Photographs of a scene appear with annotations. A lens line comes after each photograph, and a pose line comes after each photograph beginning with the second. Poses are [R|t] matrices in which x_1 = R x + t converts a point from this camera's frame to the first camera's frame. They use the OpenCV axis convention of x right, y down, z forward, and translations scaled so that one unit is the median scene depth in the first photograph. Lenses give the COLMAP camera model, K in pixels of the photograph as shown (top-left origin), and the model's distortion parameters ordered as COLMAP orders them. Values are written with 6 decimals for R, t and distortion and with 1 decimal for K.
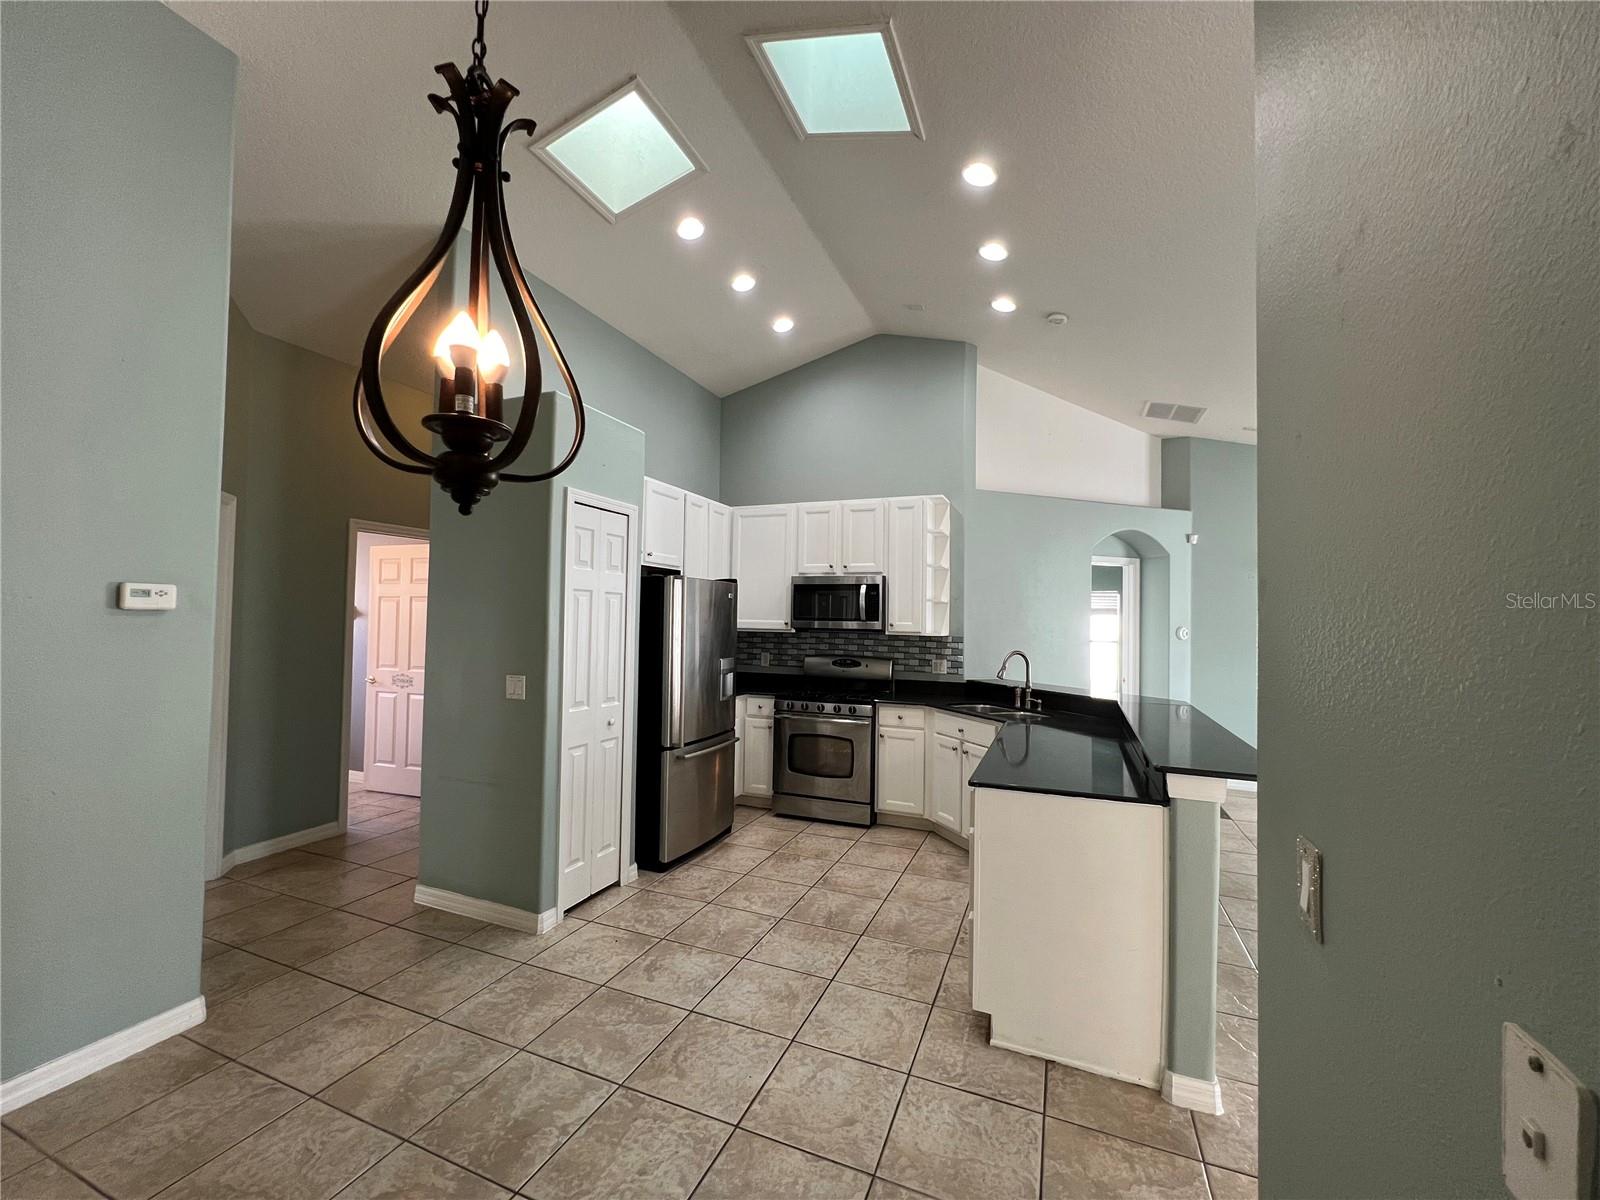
lens RADIAL K [[639.6, 0, 803.7], [0, 639.6, 599.7], [0, 0, 1]] dist [-0.000395, -0.000226]
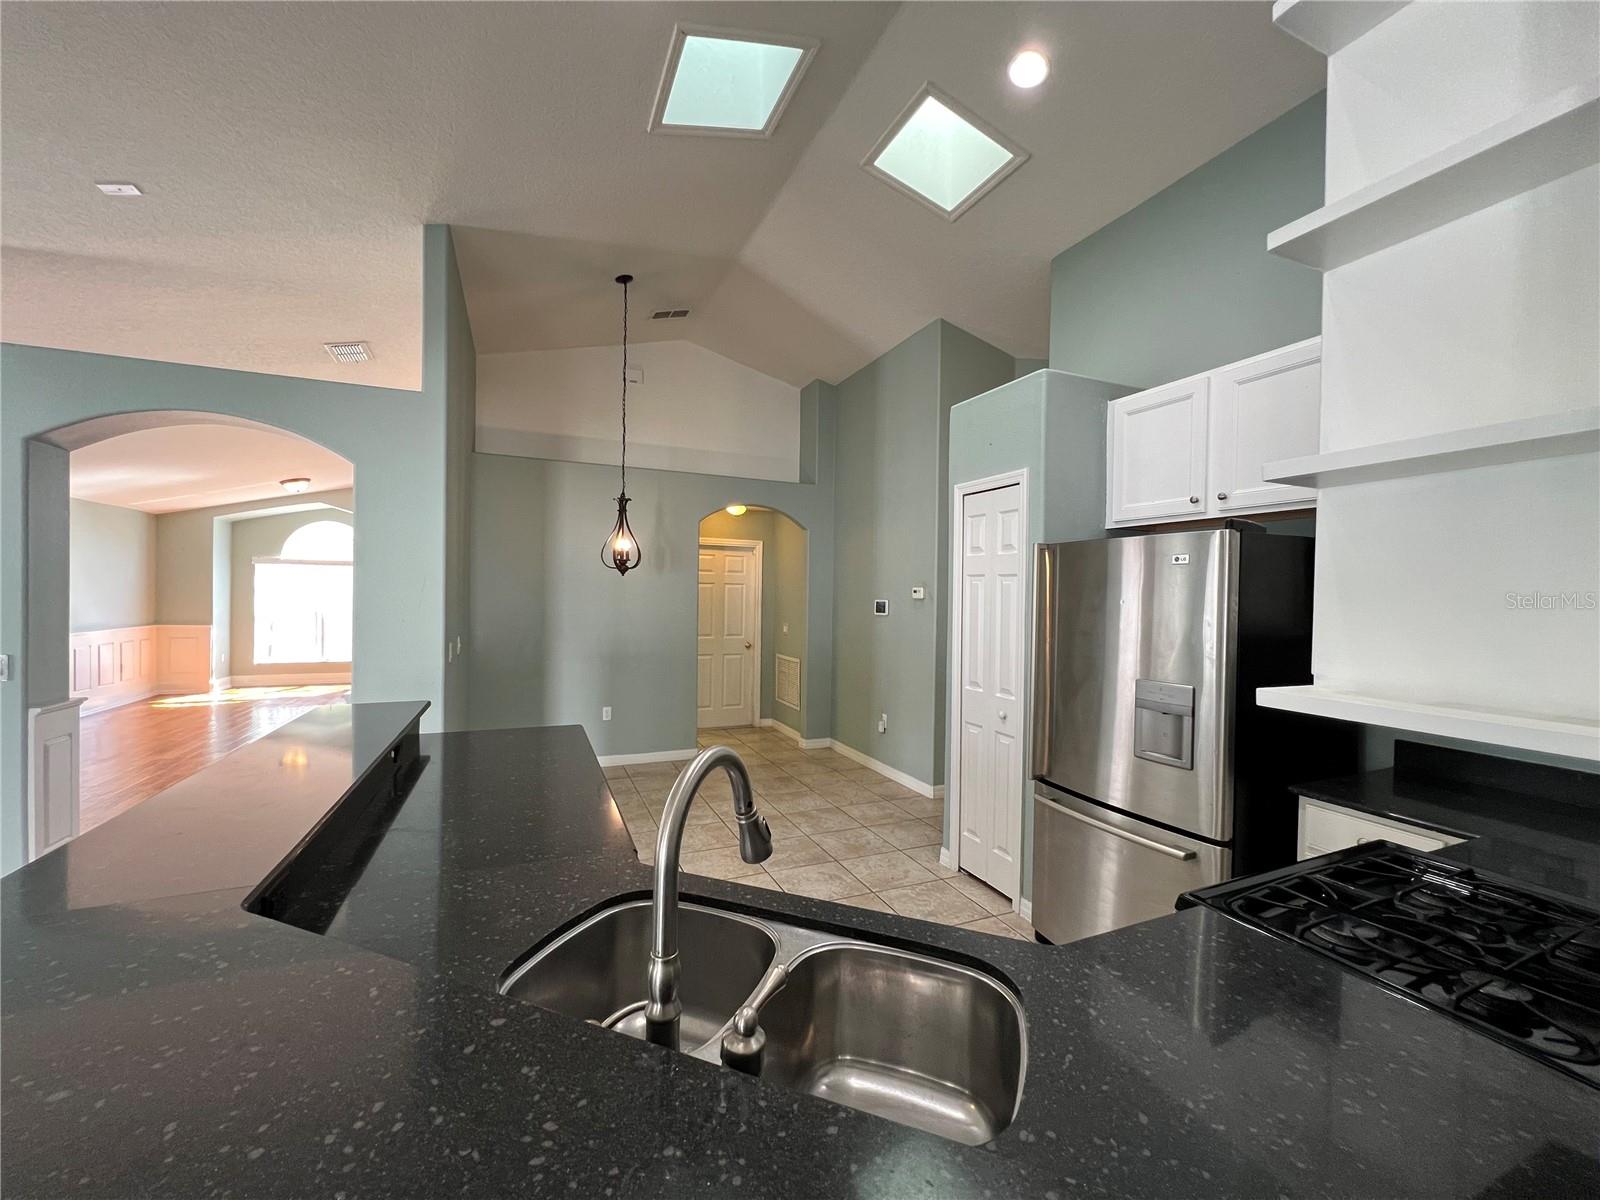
lens RADIAL K [[640.3, 0, 800.0], [0, 640.3, 600.0], [0, 0, 1]] dist [-0.000510, 0.000100]
pose [[-0.695868, -0.018754, -0.717925, 0.432322], [-0.003769, 0.999741, -0.022462, 0.035938], [0.718160, -0.012925, -0.695758, 1.095460]]
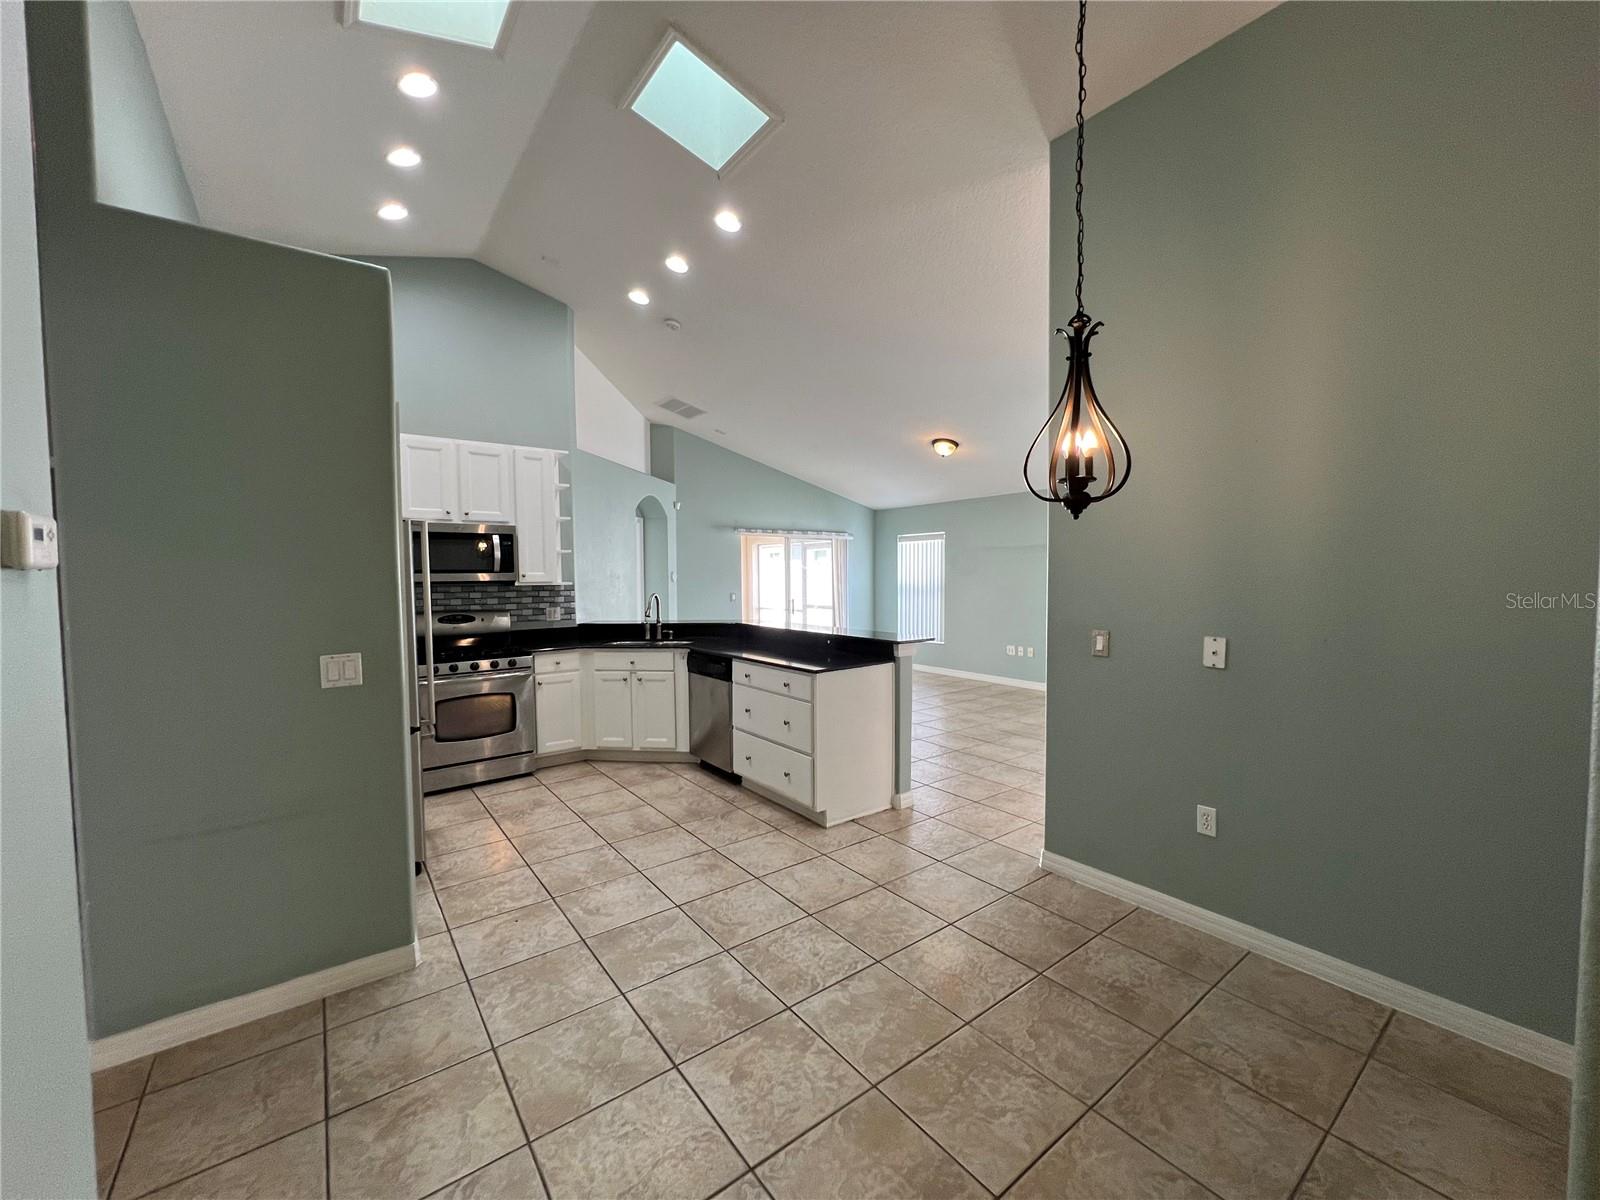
lens RADIAL K [[640.3, 0, 800.0], [0, 640.3, 600.0], [0, 0, 1]] dist [-0.000510, 0.000100]
pose [[0.508593, -0.060004, 0.858914, -0.551013], [-0.009294, 0.997128, 0.075163, -0.002116], [-0.860957, -0.046210, 0.506575, 0.128688]]
